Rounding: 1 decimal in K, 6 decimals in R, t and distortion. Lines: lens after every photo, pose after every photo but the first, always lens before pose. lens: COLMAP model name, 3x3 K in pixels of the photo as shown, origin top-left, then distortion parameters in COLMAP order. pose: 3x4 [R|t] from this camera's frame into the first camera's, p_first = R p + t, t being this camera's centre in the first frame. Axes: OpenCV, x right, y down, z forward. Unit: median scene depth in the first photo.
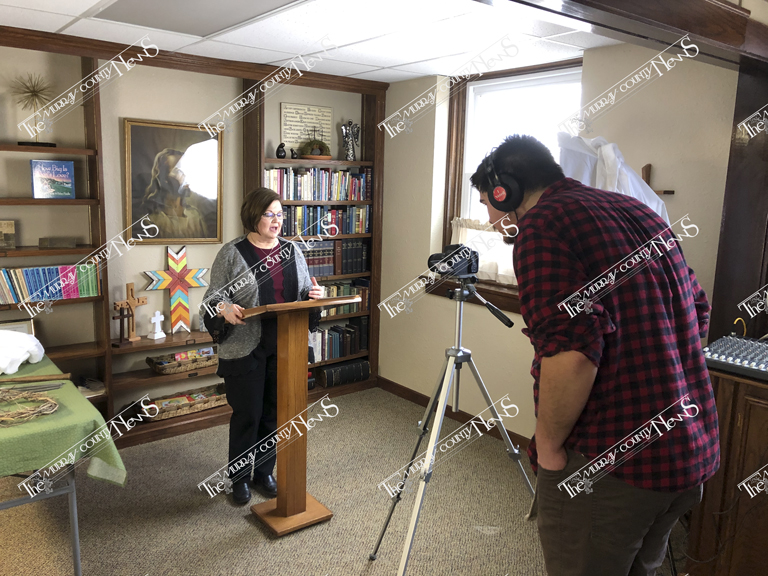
lens RADIAL K [[622.4, 0, 384.0], [0, 622.4, 288.0], [0, 0, 1]] dist [0.120183, -0.007766]
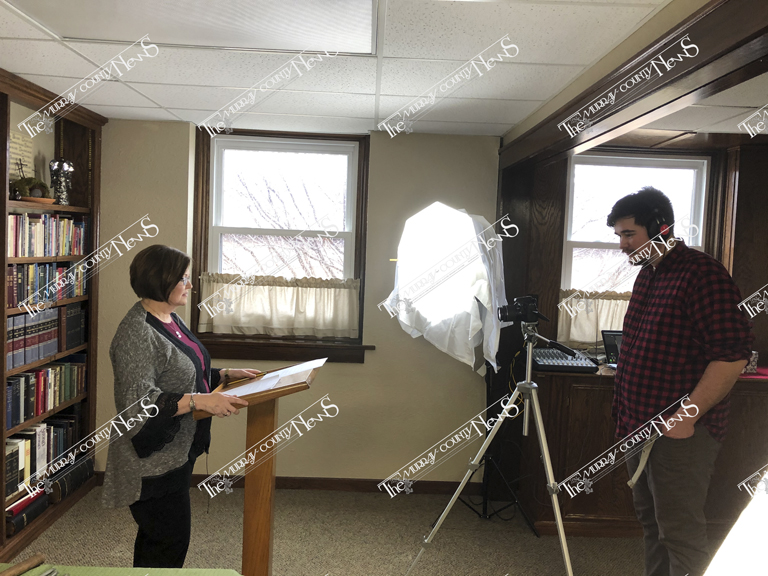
lens RADIAL K [[634.0, 0, 384.0], [0, 634.0, 288.0], [0, 0, 1]] dist [-0.001483, -0.002433]
pose [[0.596495, -0.055130, 0.800721, -0.479552], [0.109003, 0.993959, -0.012766, -0.047673], [-0.795180, 0.094896, 0.598901, 0.220324]]
